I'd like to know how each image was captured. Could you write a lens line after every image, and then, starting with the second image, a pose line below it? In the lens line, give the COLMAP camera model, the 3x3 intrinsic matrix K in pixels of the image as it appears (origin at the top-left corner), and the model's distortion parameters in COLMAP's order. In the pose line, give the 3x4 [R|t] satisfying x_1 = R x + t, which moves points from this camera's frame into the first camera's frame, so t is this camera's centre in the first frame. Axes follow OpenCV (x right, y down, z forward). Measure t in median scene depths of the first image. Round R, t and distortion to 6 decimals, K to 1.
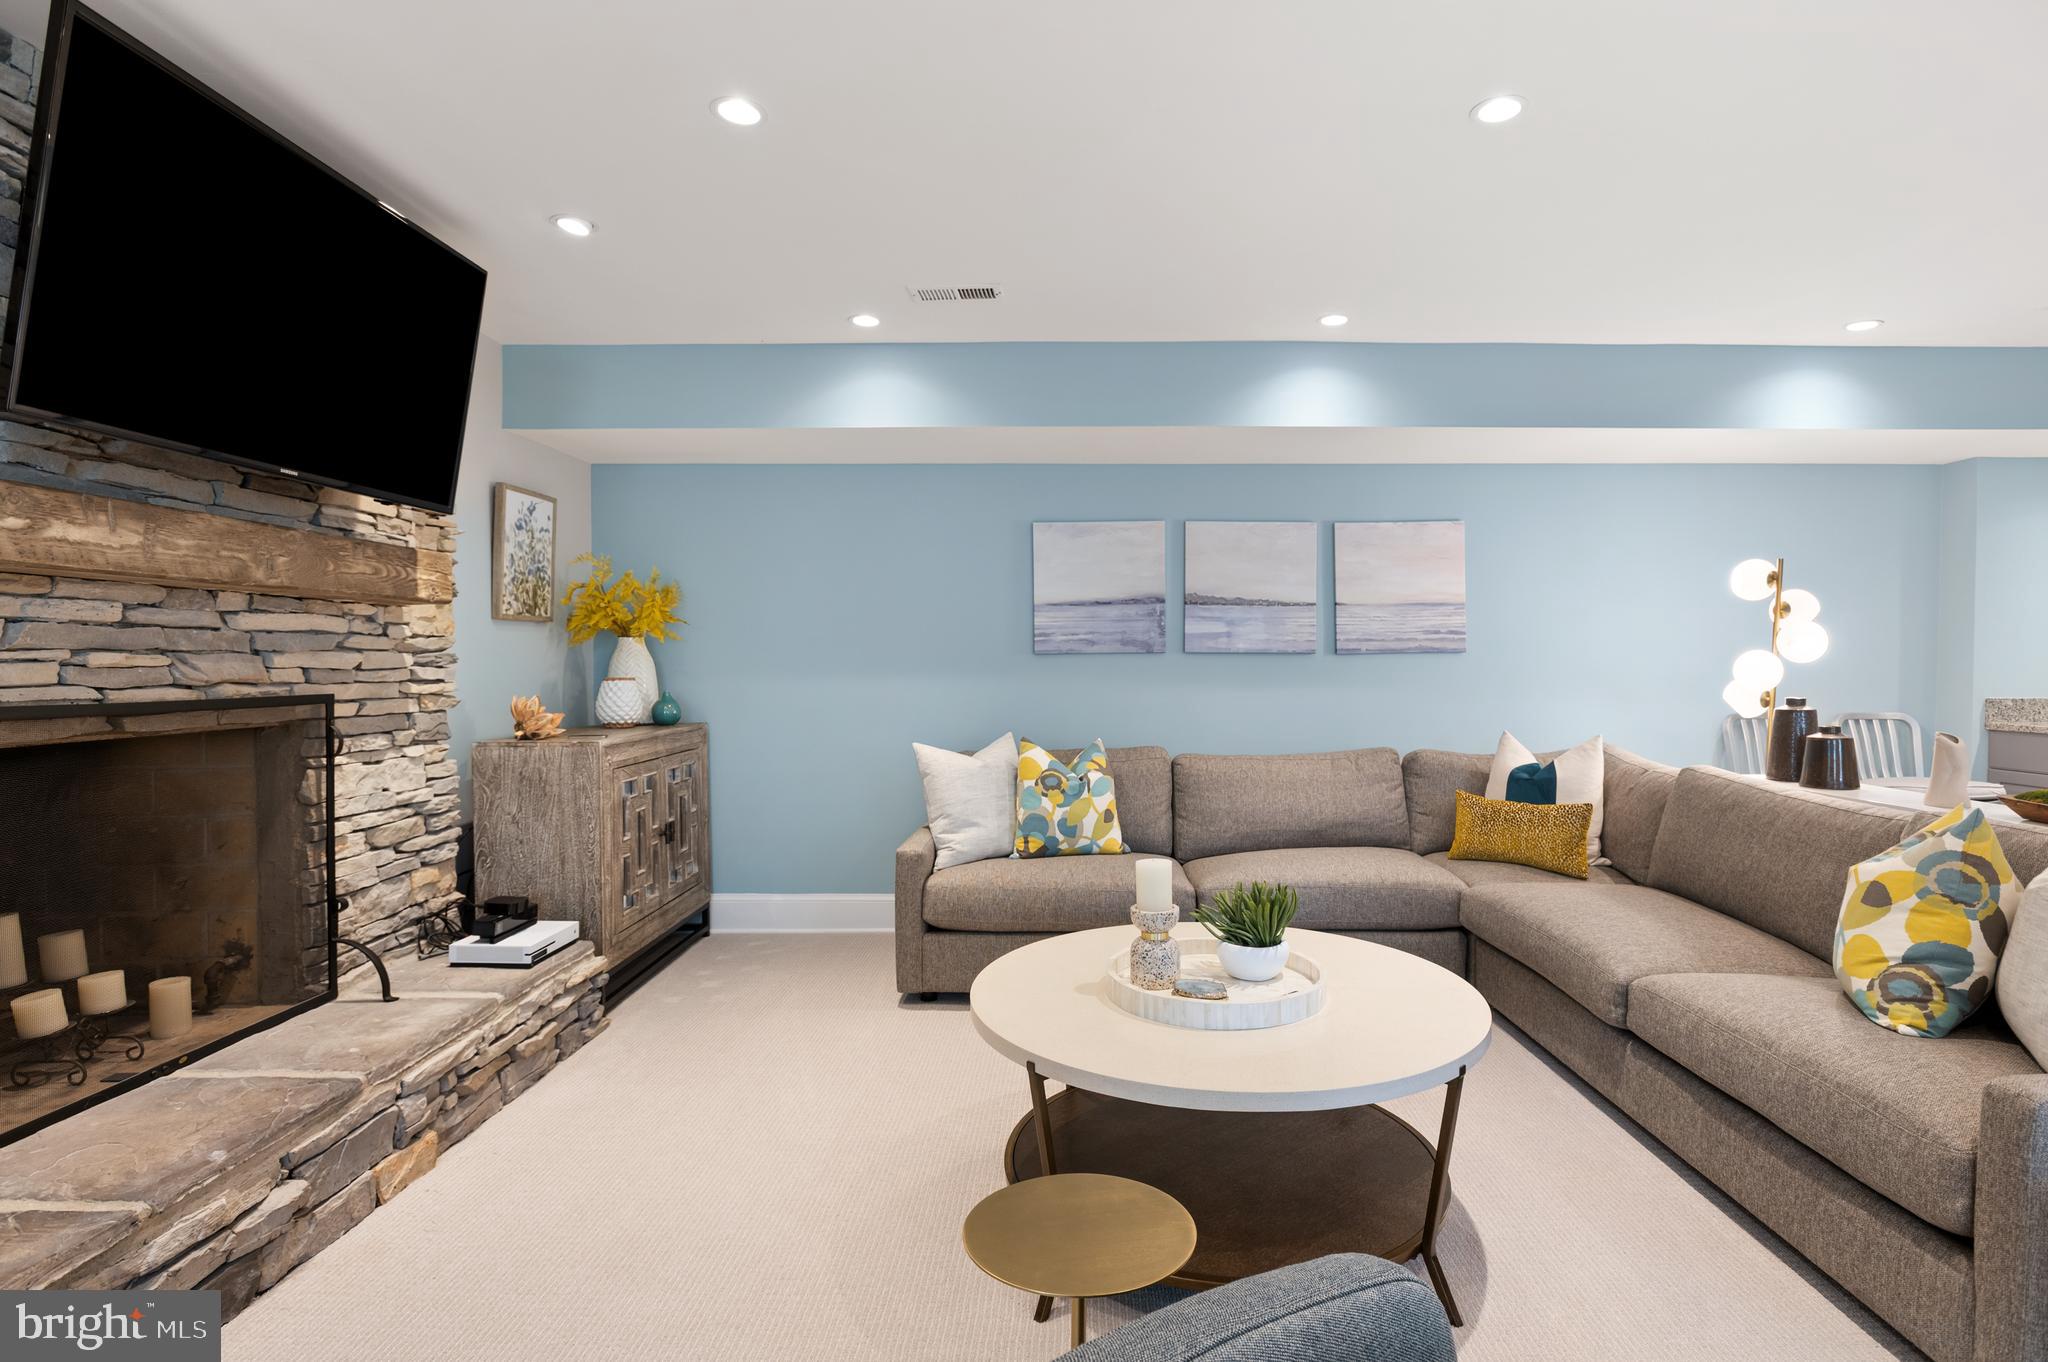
lens RADIAL K [[992.7, 0, 1023.4], [0, 992.7, 685.2], [0, 0, 1]] dist [0.002636, -0.001378]
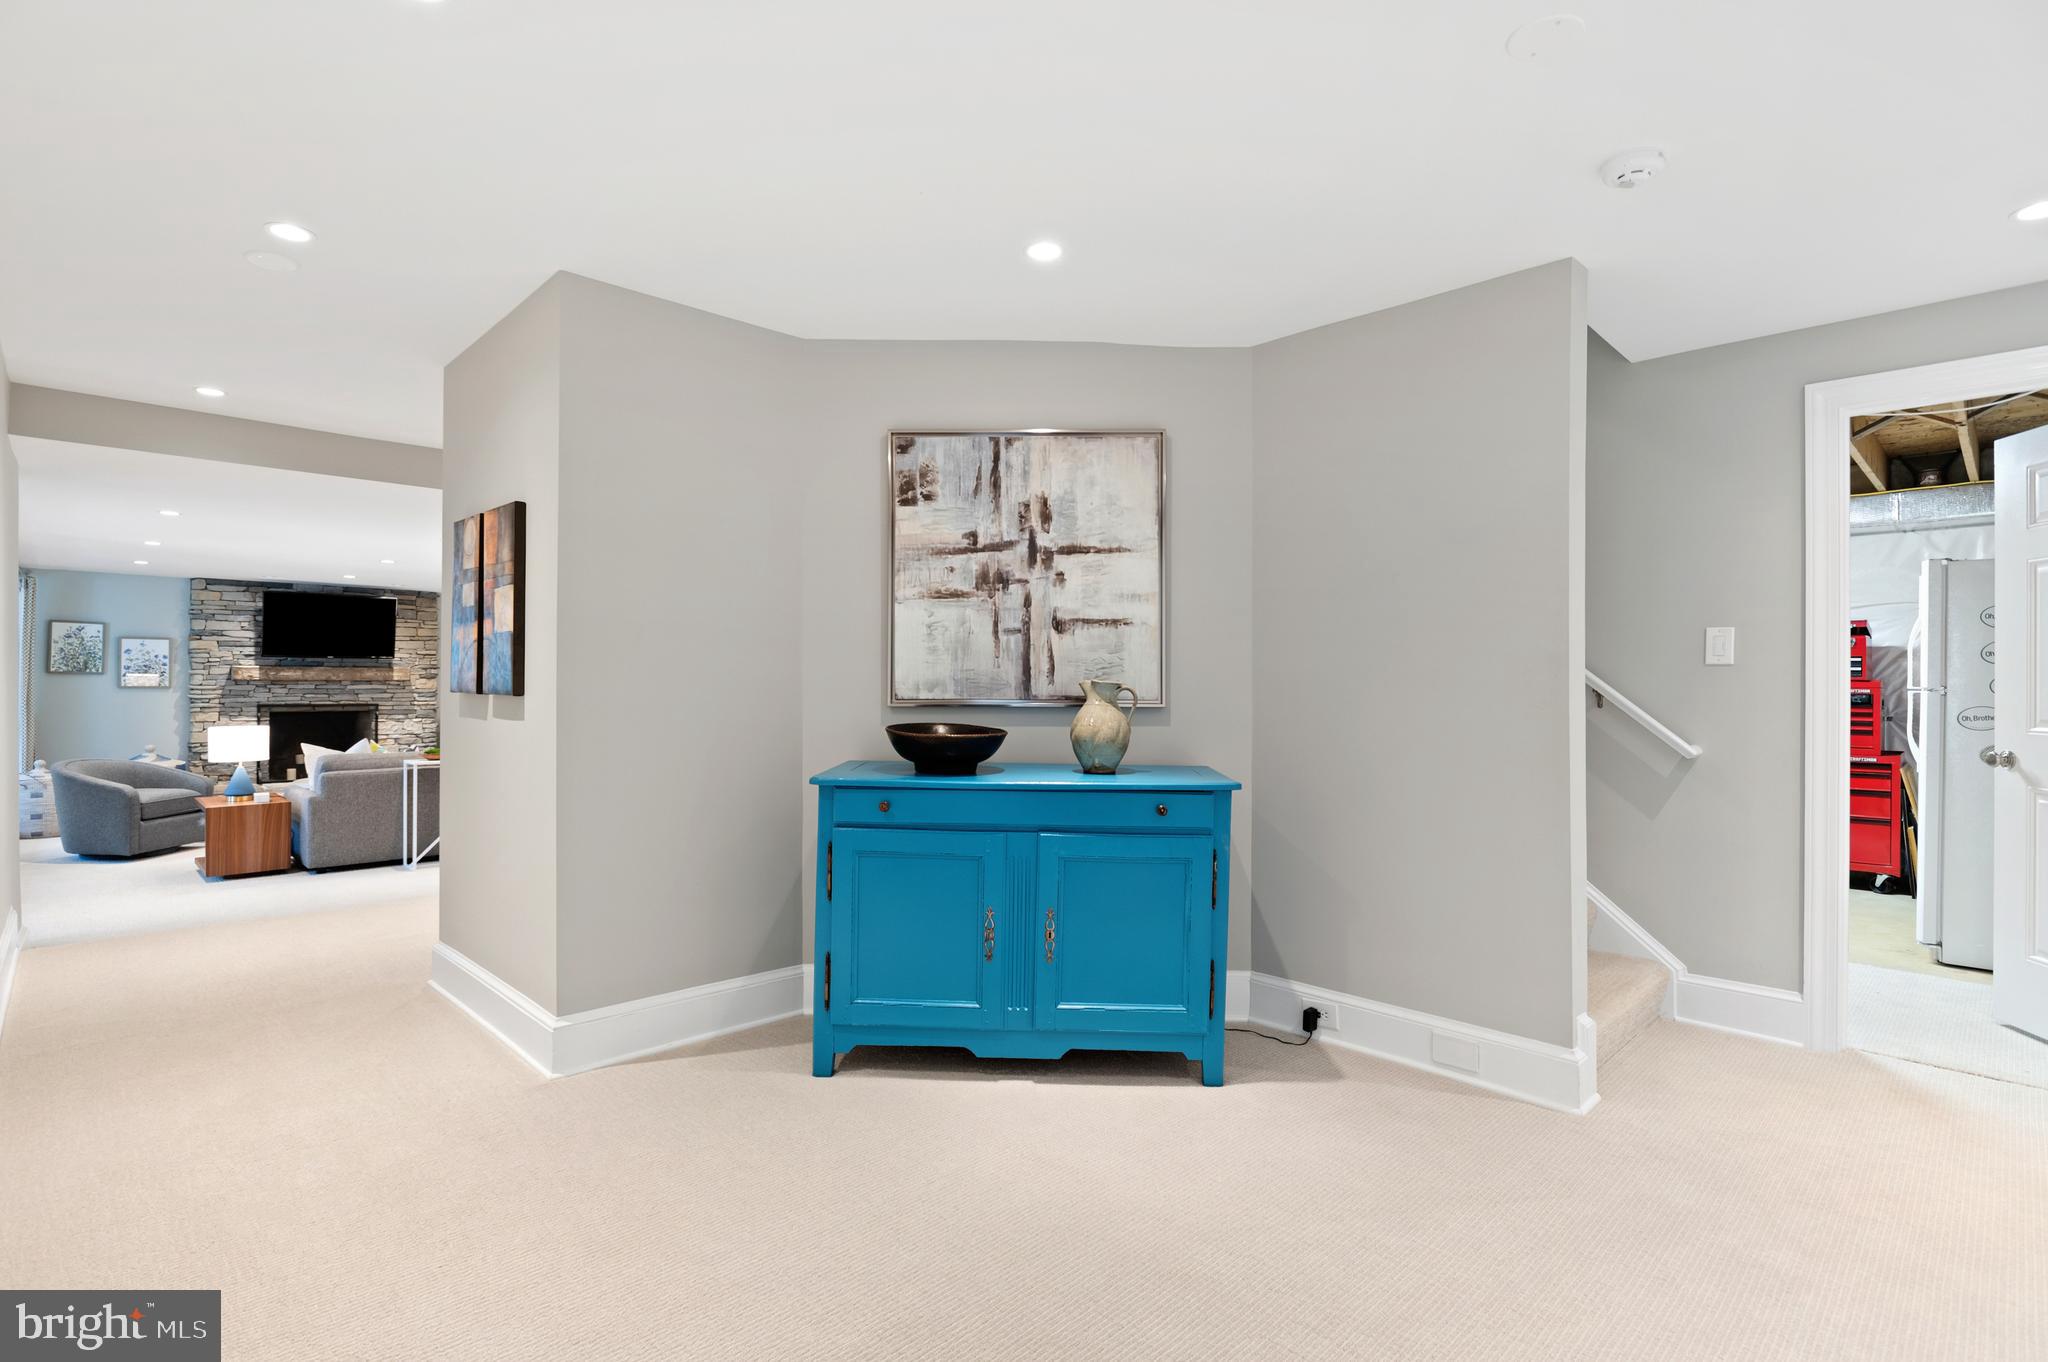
lens RADIAL K [[992.7, 0, 1026.0], [0, 992.7, 685.8], [0, 0, 1]] dist [0.002636, -0.001378]
pose [[0.684645, 0.002021, -0.728874, 0.799699], [-0.019022, 0.999705, -0.015095, -0.010525], [0.728628, 0.024199, 0.684482, 0.025985]]
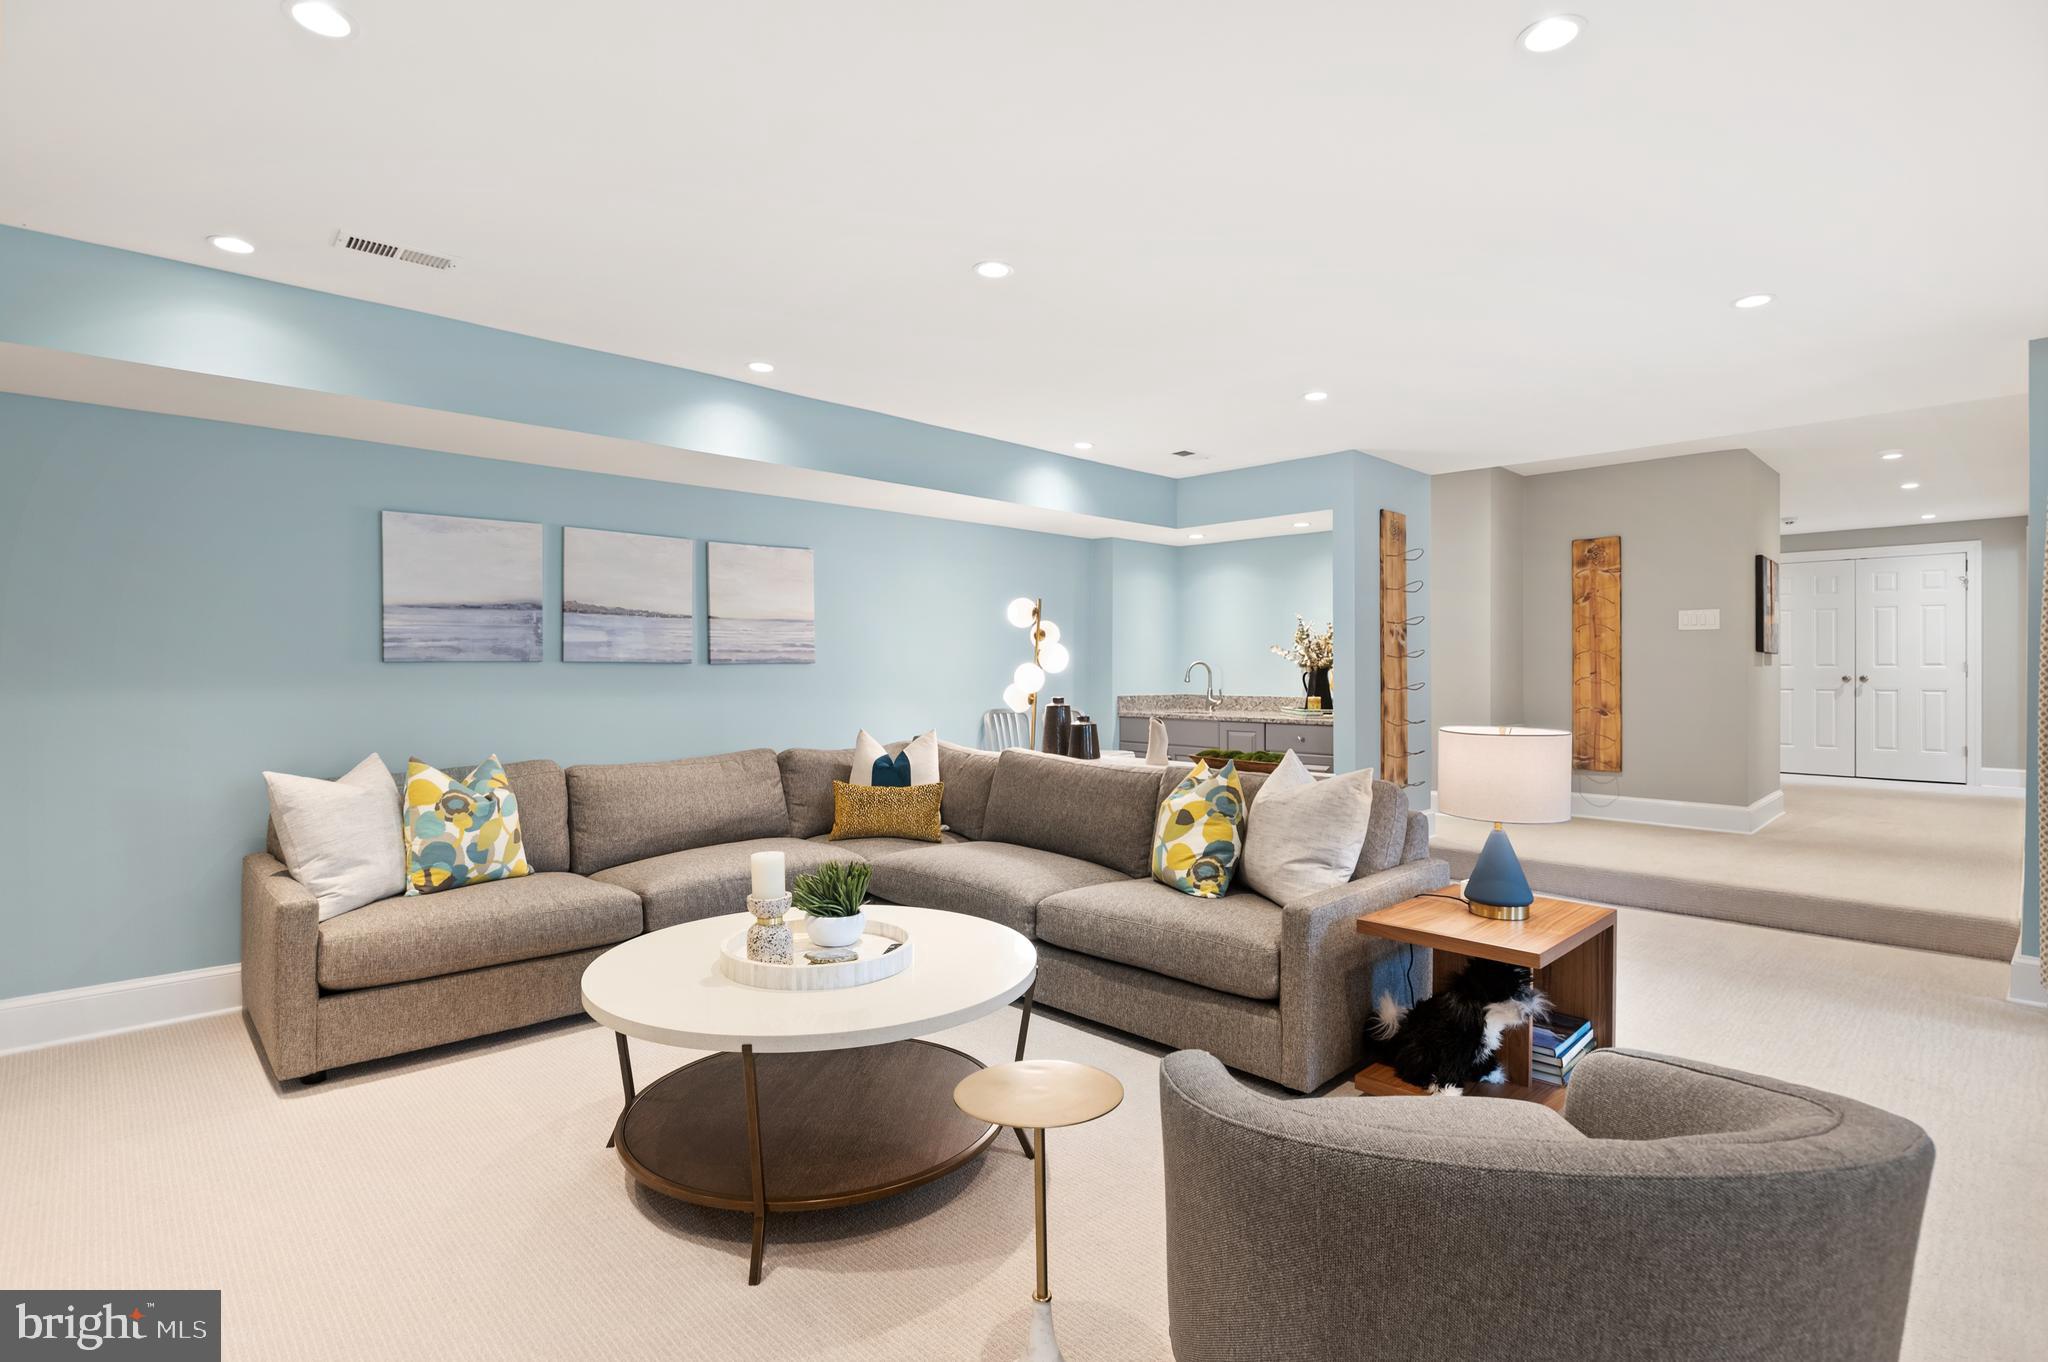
lens RADIAL K [[992.7, 0, 991.9], [0, 992.7, 667.5], [0, 0, 1]] dist [0.002636, -0.001378]
pose [[0.743193, 0.003859, 0.669066, -0.231208], [0.013369, 0.999698, -0.020617, -0.001964], [-0.668944, 0.024267, 0.742917, 0.002079]]
